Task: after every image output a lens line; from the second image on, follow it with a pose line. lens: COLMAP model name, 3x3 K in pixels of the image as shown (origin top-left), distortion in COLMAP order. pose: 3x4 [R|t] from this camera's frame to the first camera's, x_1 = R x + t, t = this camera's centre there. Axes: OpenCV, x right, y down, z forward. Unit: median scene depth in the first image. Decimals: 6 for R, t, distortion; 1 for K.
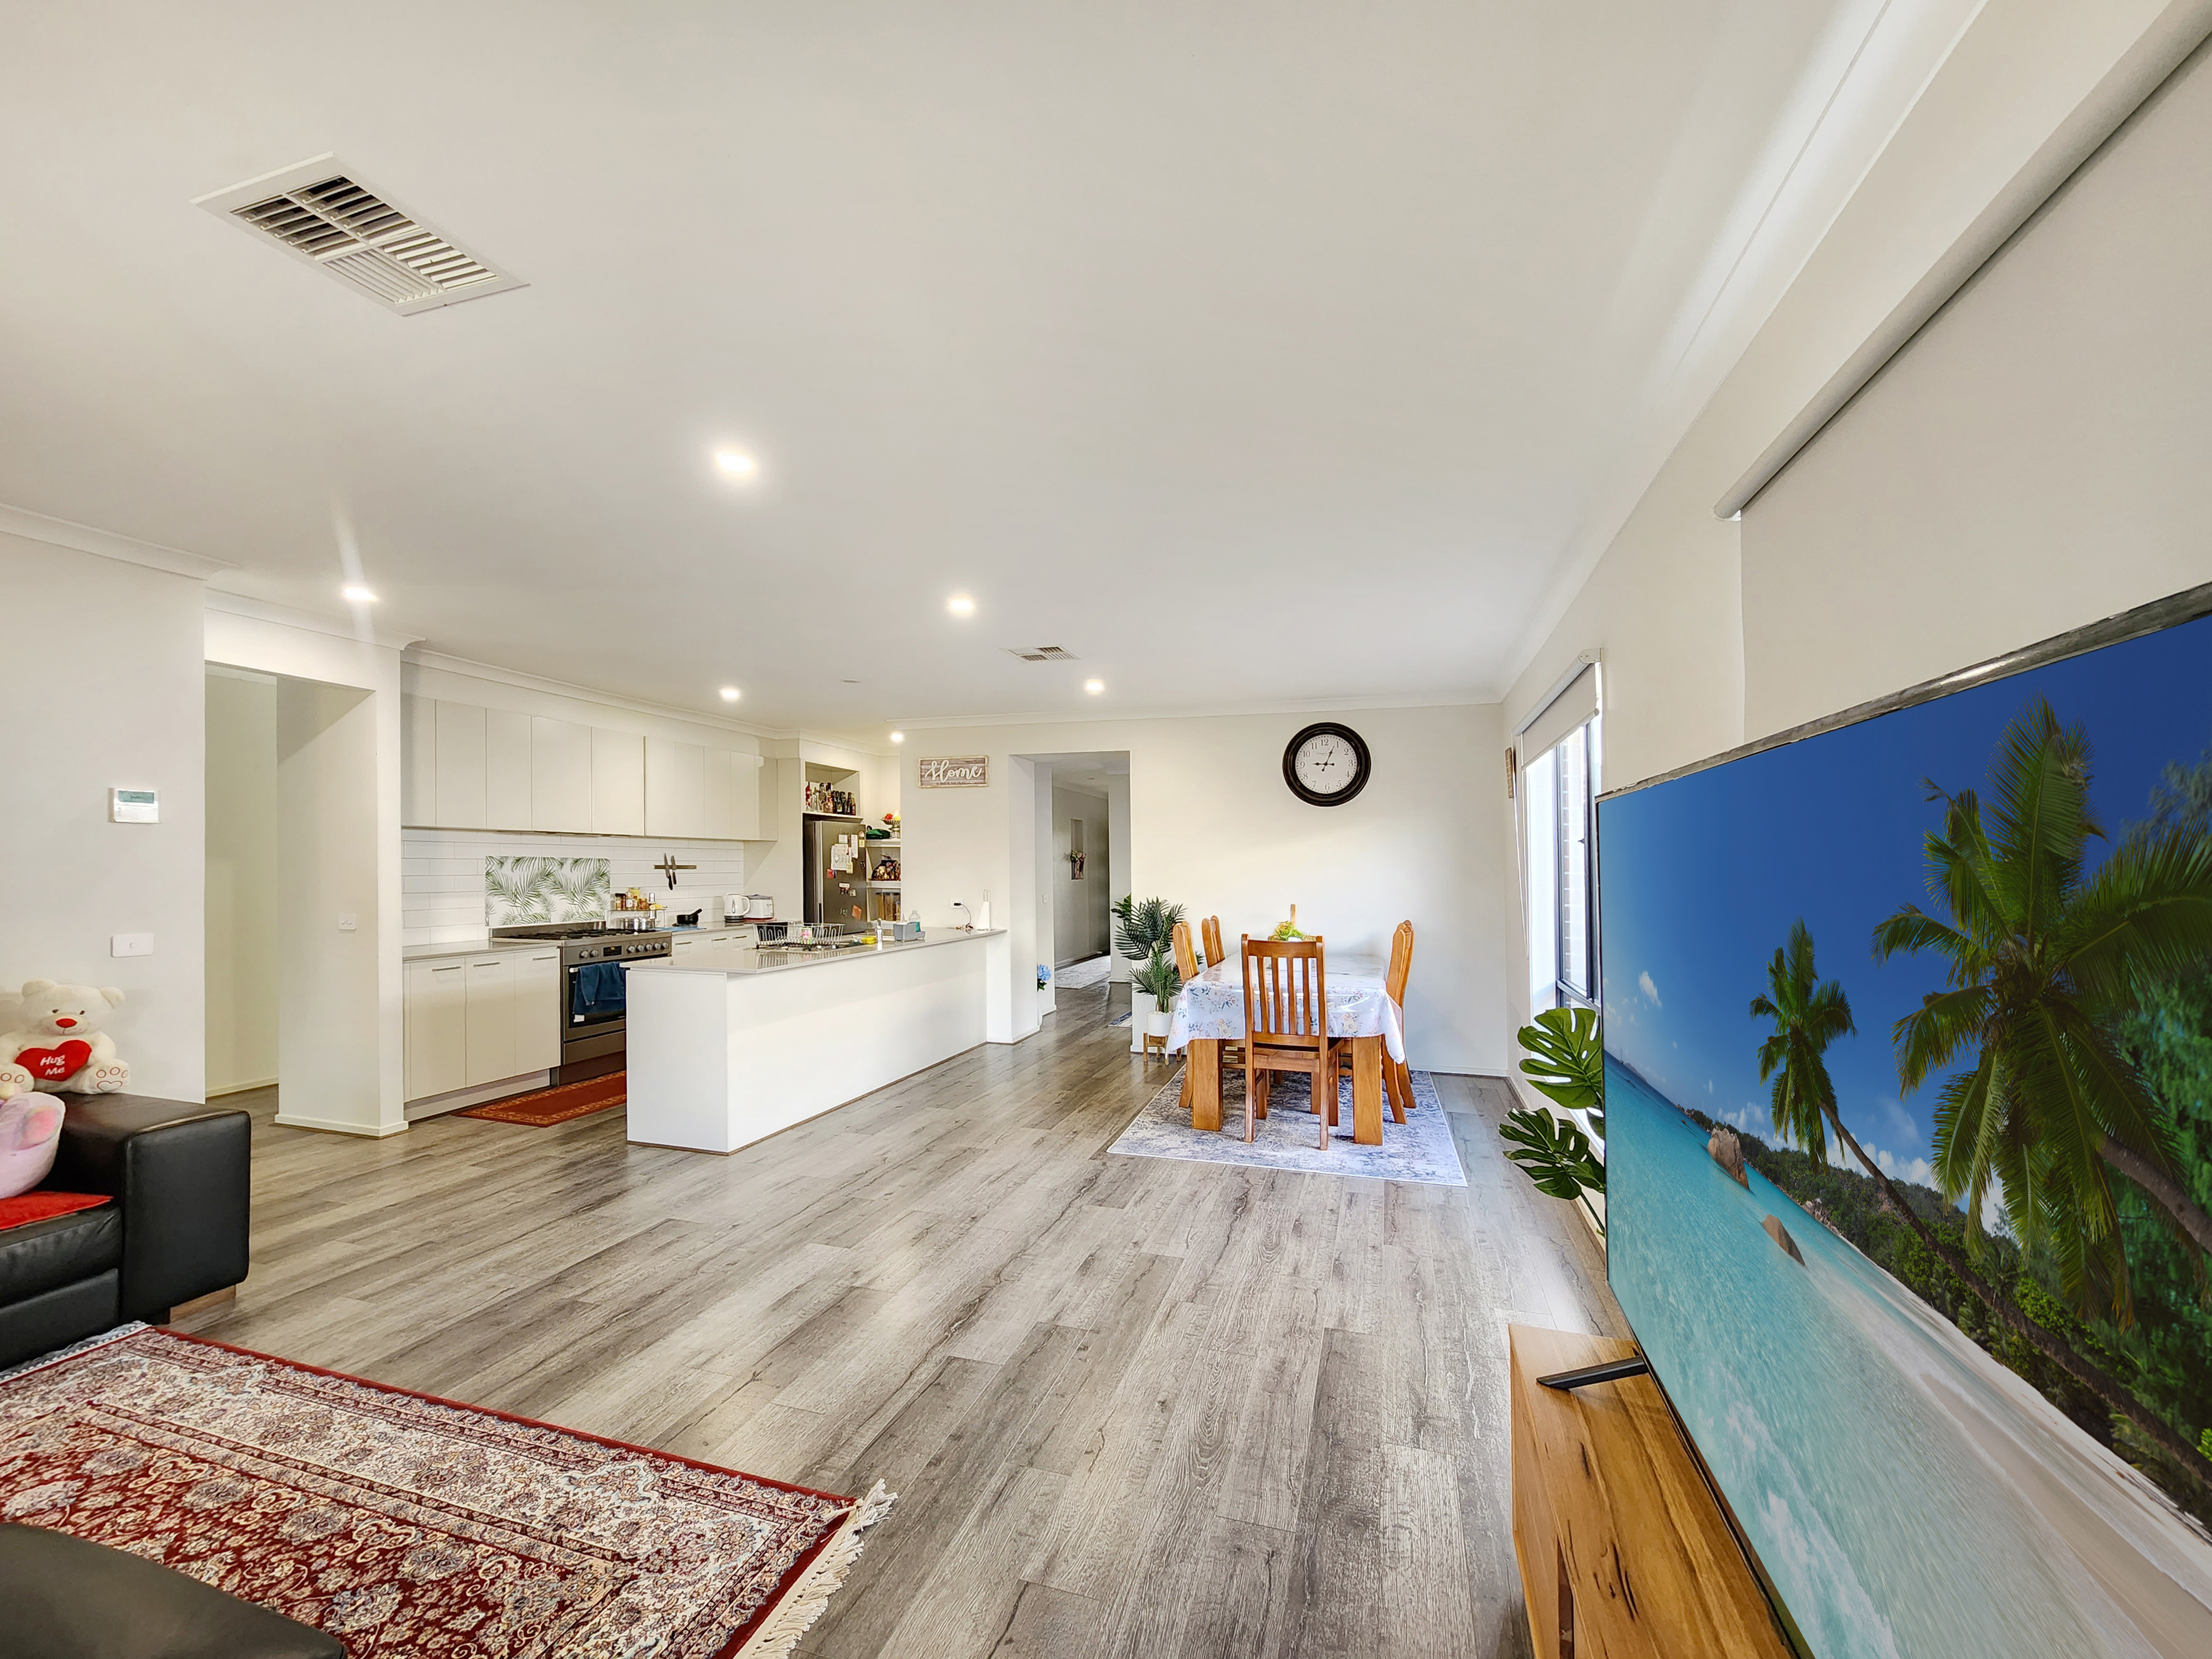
lens RADIAL K [[910.3, 0, 1100.2], [0, 910.3, 850.0], [0, 0, 1]] dist [0.000552, -0.000085]
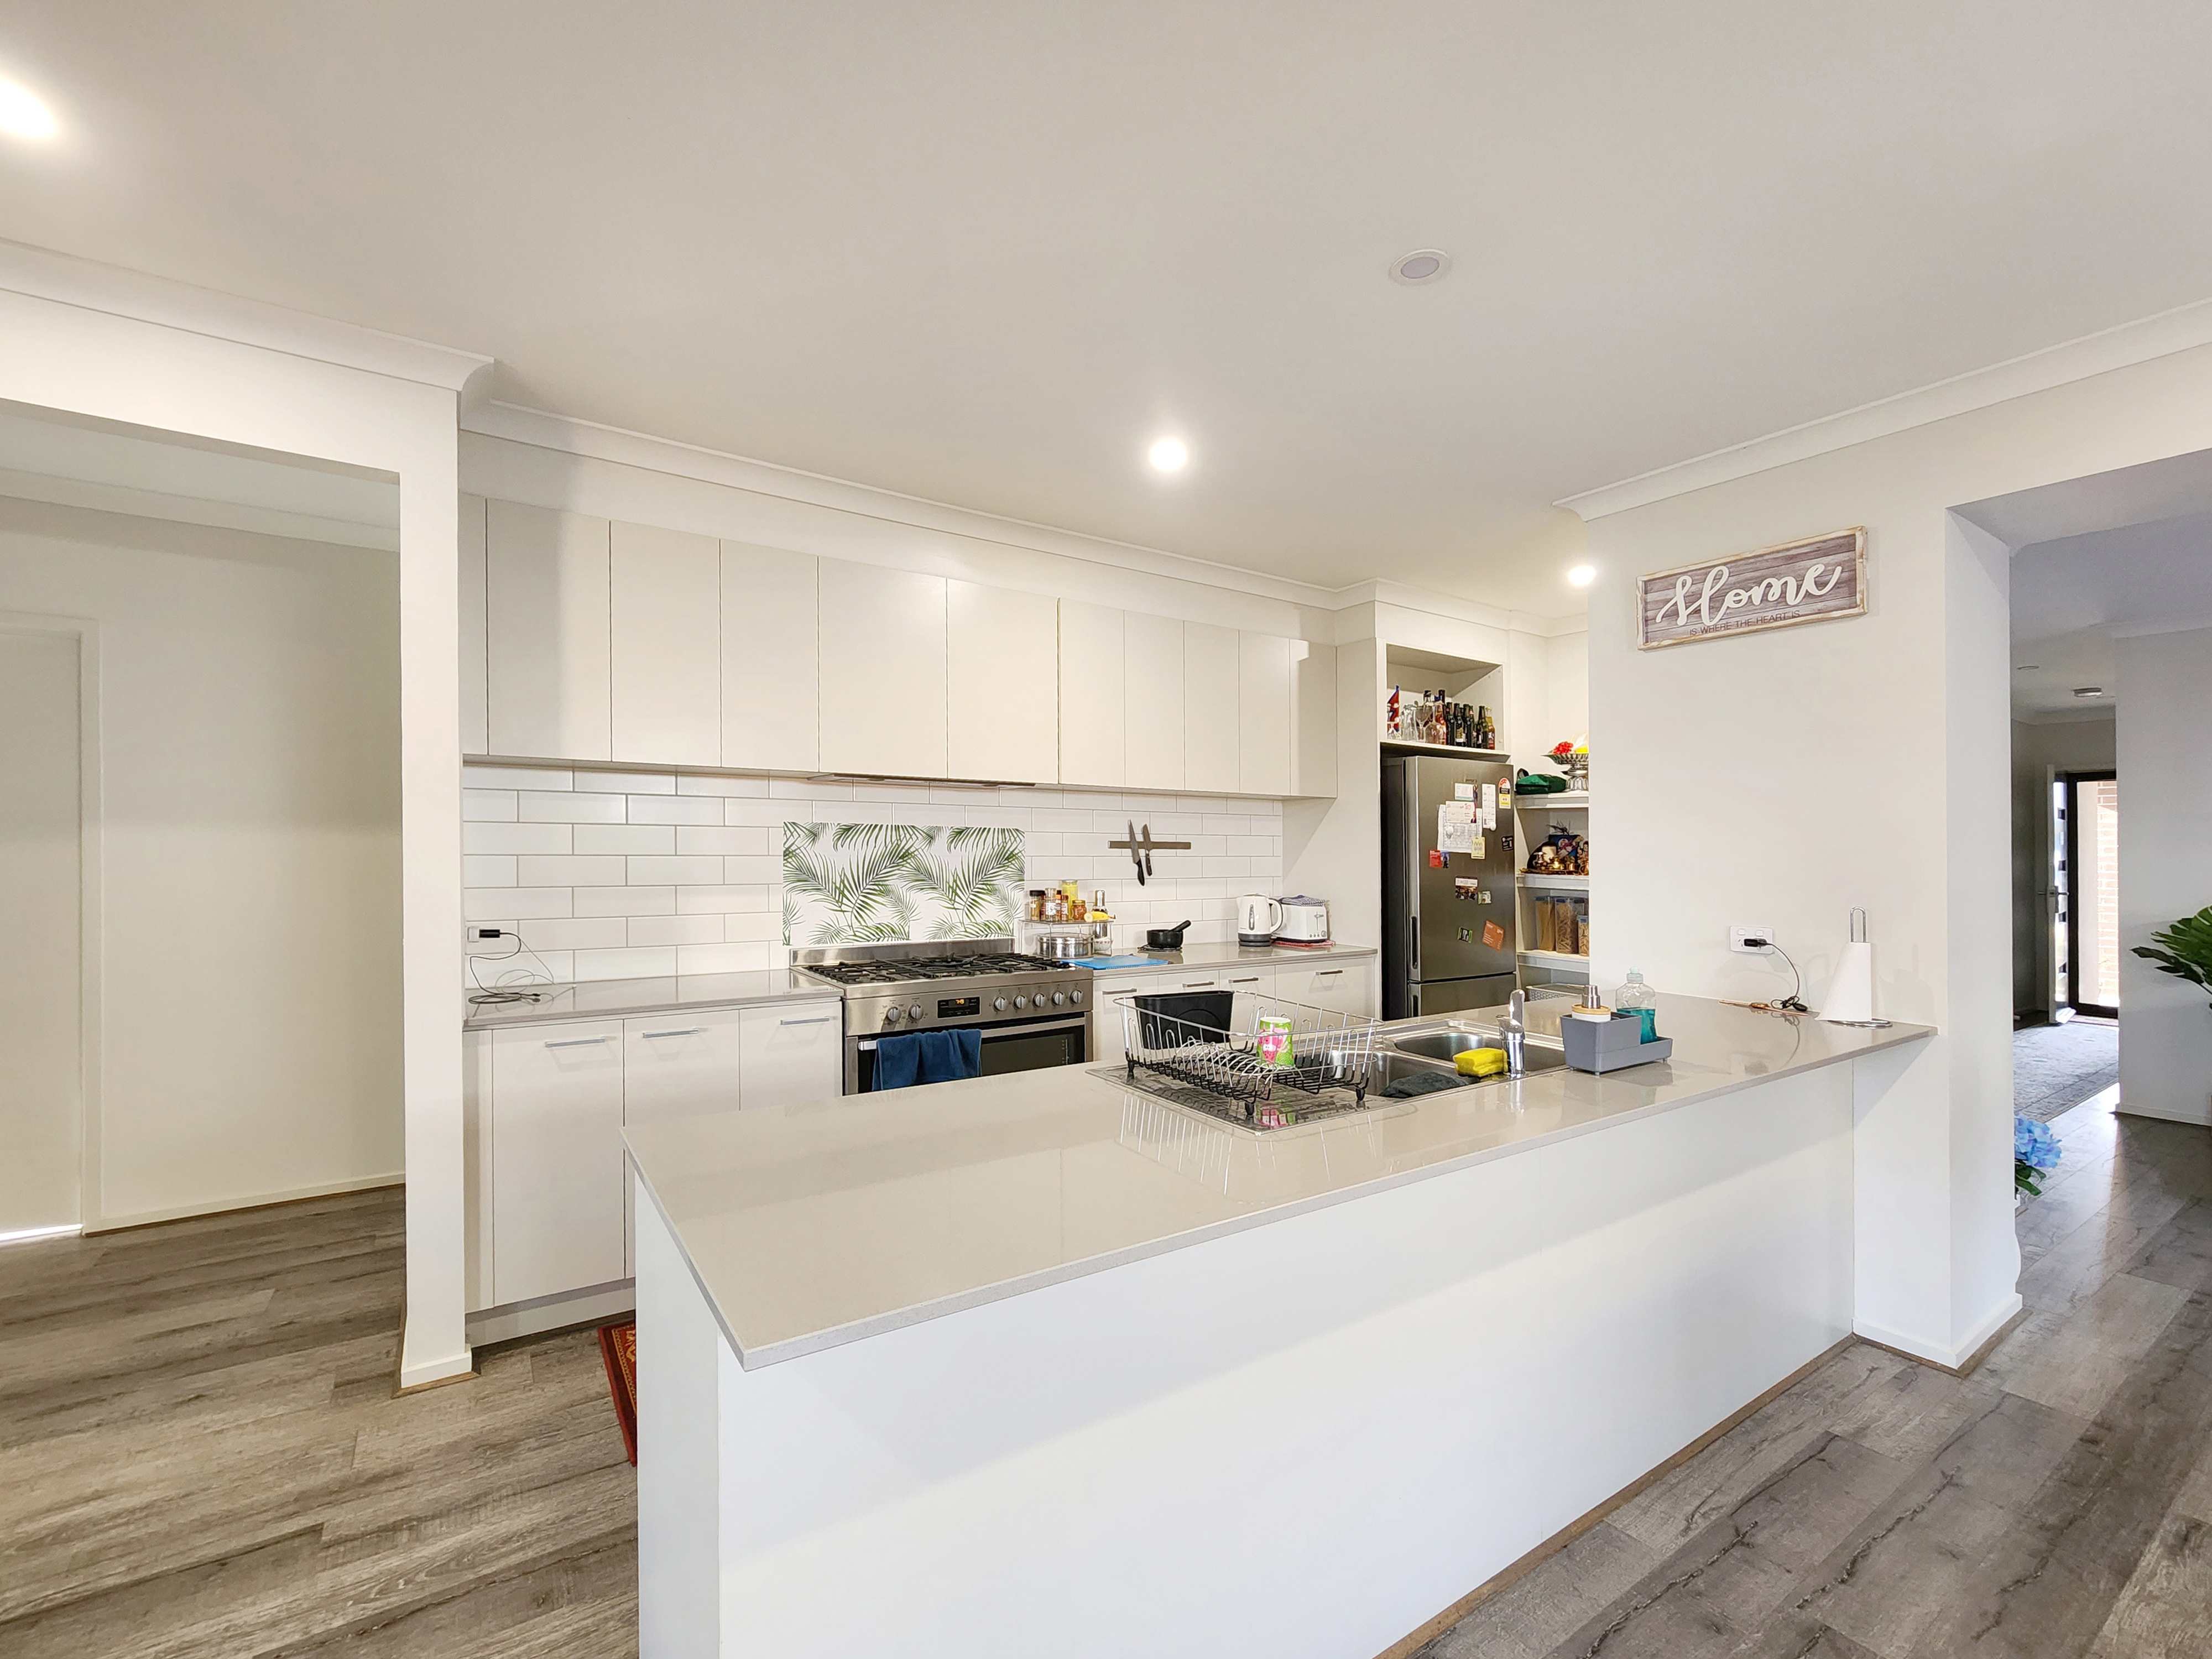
lens RADIAL K [[910.3, 0, 1102.1], [0, 910.3, 858.5], [0, 0, 1]] dist [0.000552, -0.000085]
pose [[0.760297, 0.007939, -0.649528, -0.107361], [0.007768, 0.999743, 0.021312, 0.013249], [0.649530, -0.021249, 0.760039, 0.491135]]
